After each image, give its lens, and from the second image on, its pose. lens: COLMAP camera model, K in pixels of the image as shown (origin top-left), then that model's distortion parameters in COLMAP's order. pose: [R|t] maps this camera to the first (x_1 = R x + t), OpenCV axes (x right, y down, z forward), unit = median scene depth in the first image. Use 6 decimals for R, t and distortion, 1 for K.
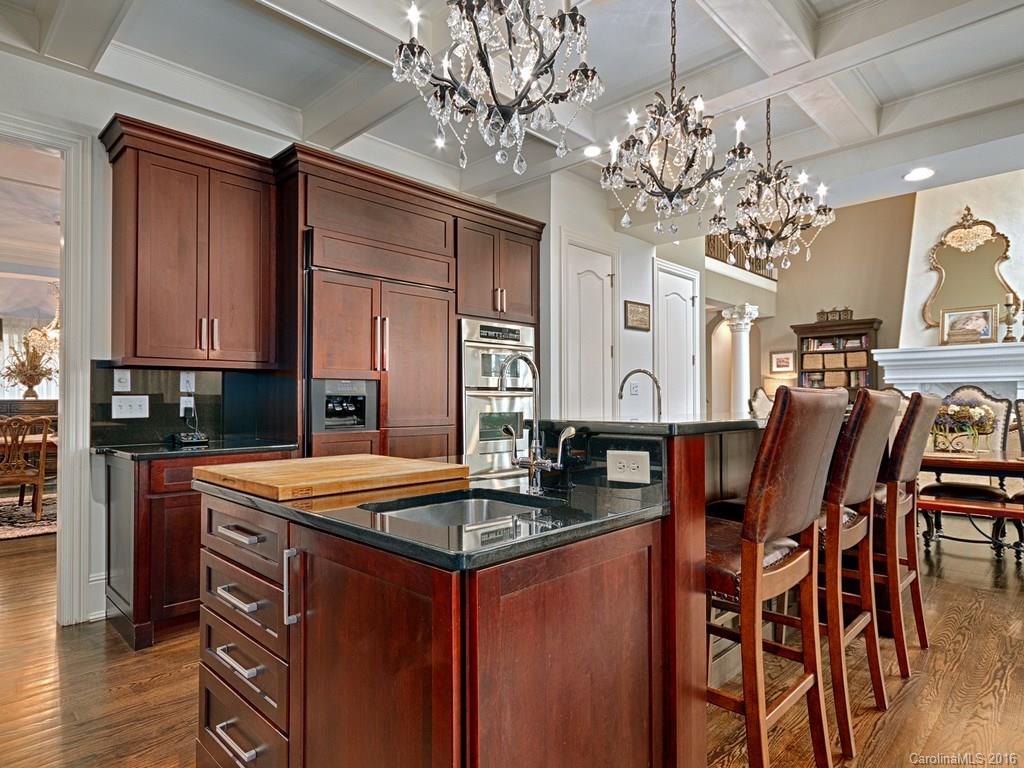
lens RADIAL K [[601.8, 0, 514.4], [0, 601.8, 392.6], [0, 0, 1]] dist [0.005688, 0.003313]
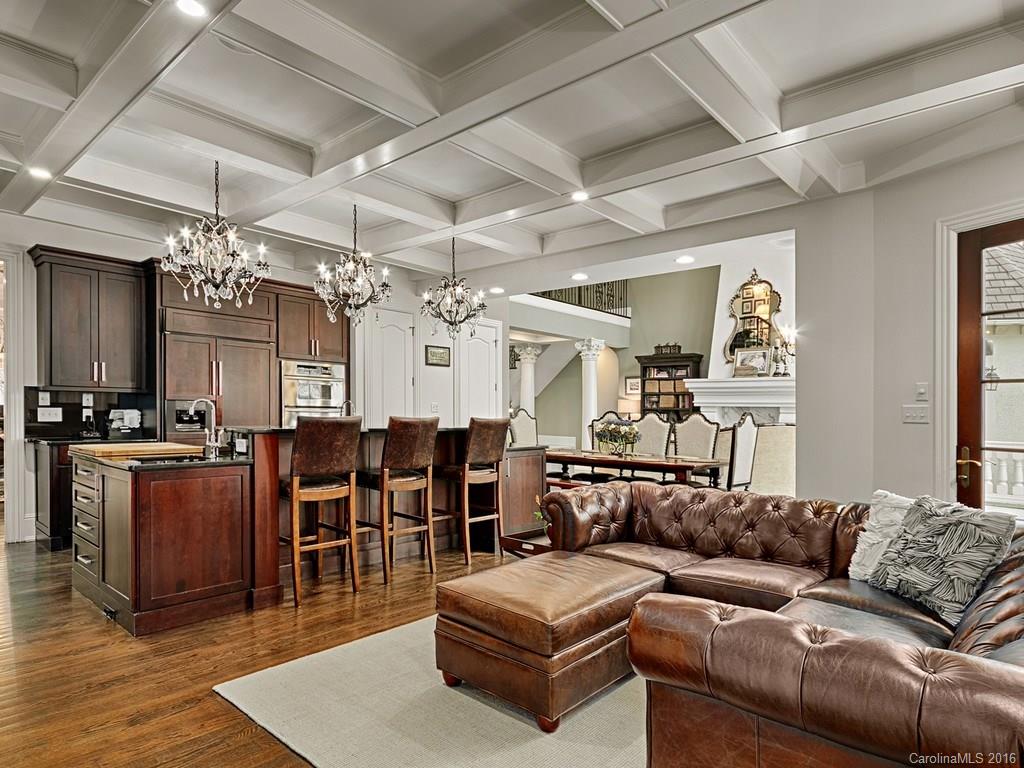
lens RADIAL K [[601.8, 0, 517.4], [0, 601.8, 430.3], [0, 0, 1]] dist [0.005688, 0.003313]
pose [[0.998078, 0.020428, 0.058503, 0.452970], [-0.023000, 0.998783, 0.043641, -0.029205], [-0.057541, -0.044902, 0.997333, -0.603133]]
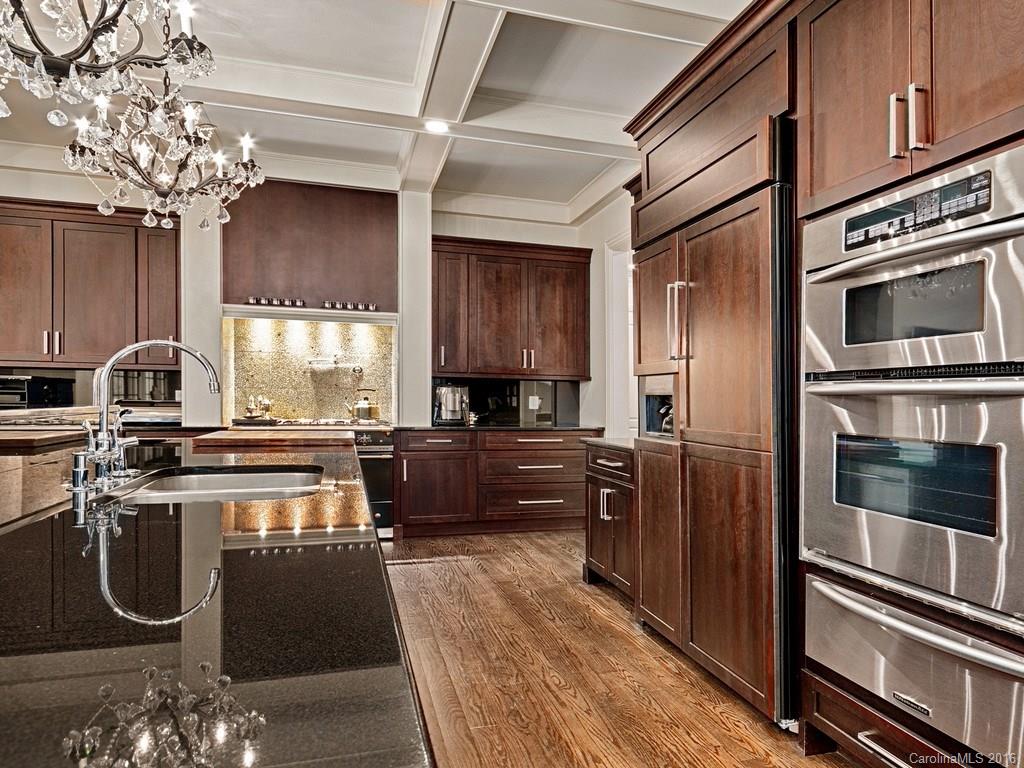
lens RADIAL K [[601.8, 0, 514.4], [0, 601.8, 389.5], [0, 0, 1]] dist [0.005688, 0.003313]
pose [[-0.489139, -0.003708, -0.872198, 0.466738], [0.019097, 0.999706, -0.014959, 0.005859], [0.871997, -0.023973, -0.488924, 1.123820]]
